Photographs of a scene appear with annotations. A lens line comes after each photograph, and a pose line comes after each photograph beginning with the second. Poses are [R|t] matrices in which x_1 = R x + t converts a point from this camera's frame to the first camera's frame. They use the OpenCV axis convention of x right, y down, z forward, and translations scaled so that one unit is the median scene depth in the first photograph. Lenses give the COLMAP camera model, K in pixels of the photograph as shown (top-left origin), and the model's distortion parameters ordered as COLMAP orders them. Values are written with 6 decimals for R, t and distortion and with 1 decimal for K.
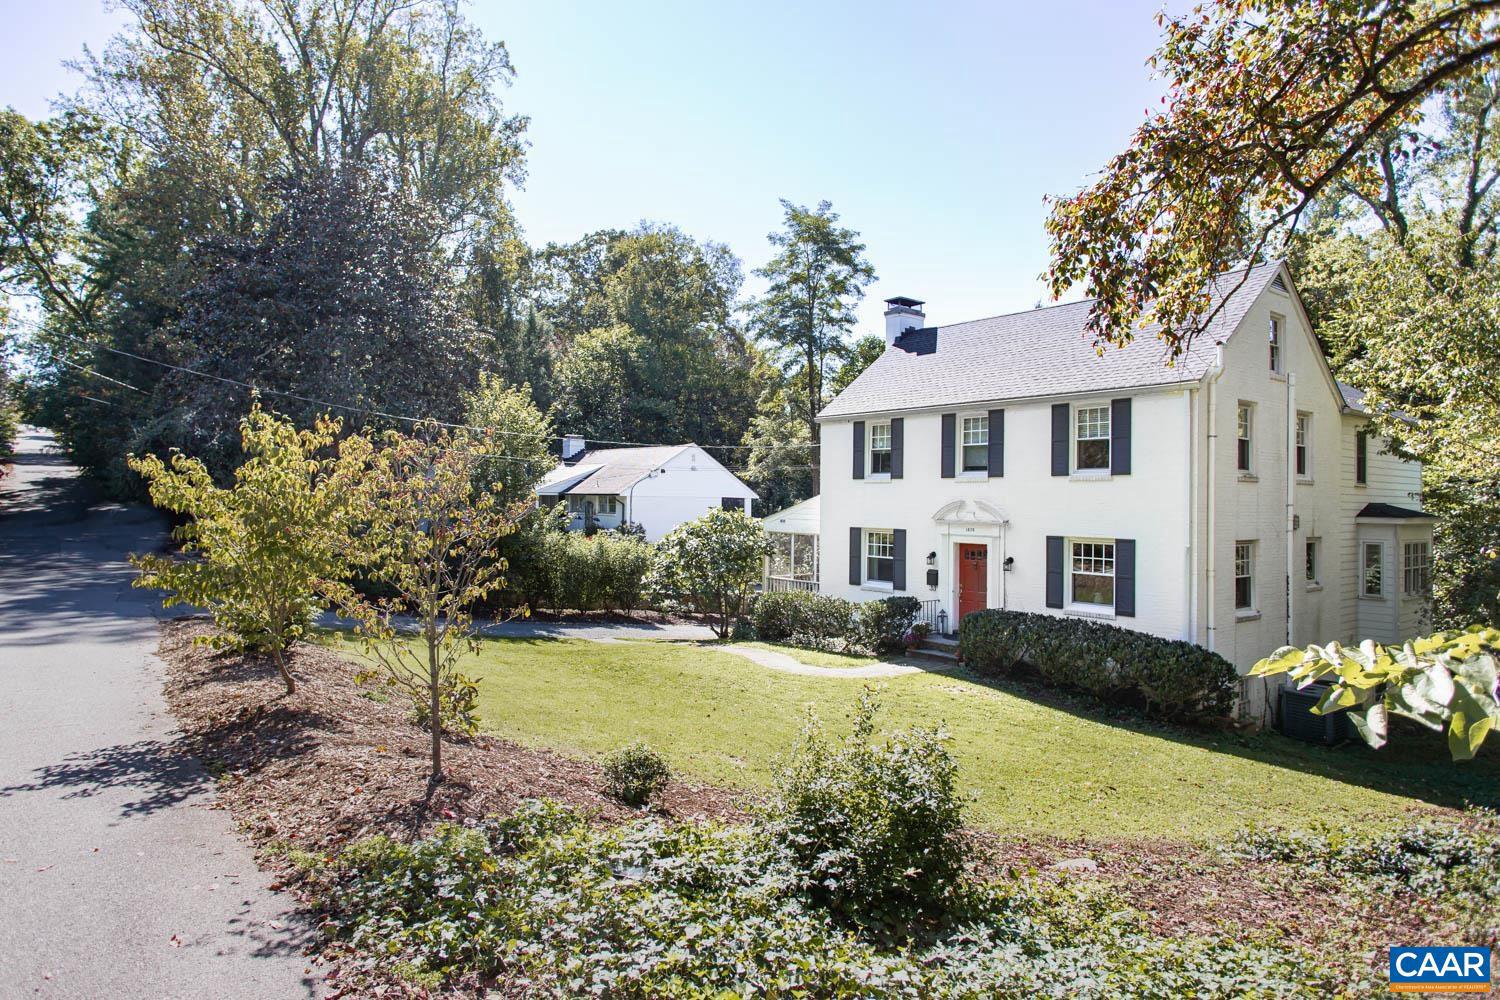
lens RADIAL K [[914.0, 0, 694.2], [0, 914.0, 491.4], [0, 0, 1]] dist [0.019871, 0.001042]
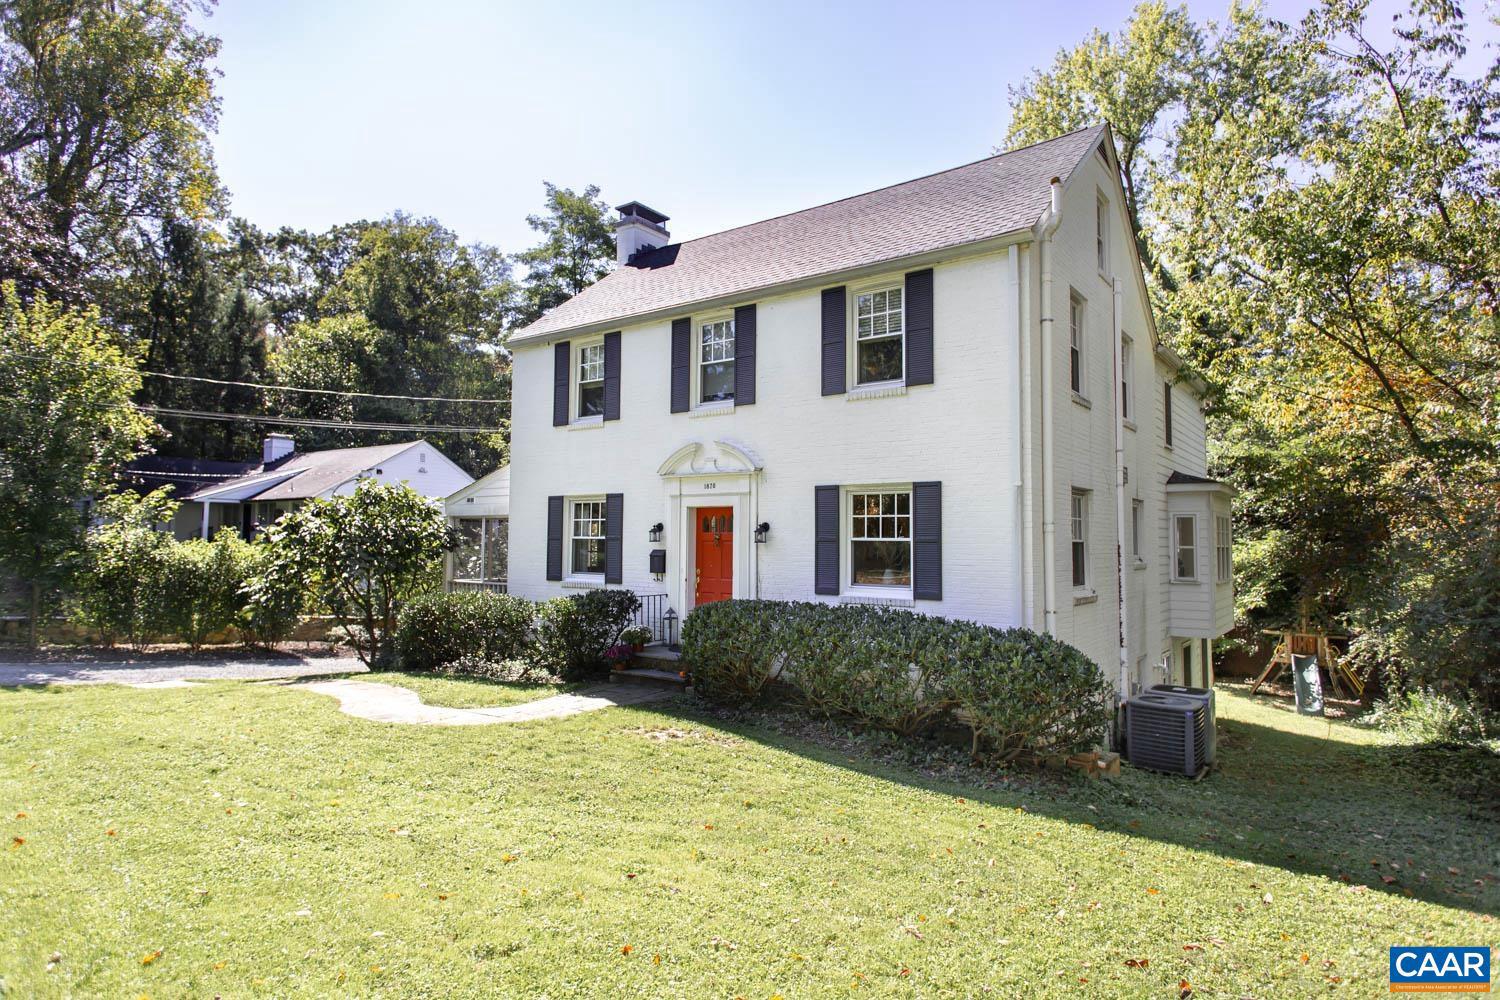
lens RADIAL K [[876.3, 0, 750.0], [0, 876.3, 500.0], [0, 0, 1]] dist [0.023982, -0.000047]
pose [[0.960357, 0.007339, 0.278676, 0.144804], [0.002799, 0.999349, -0.035962, 0.071897], [-0.278758, 0.035316, 0.959712, 0.361597]]
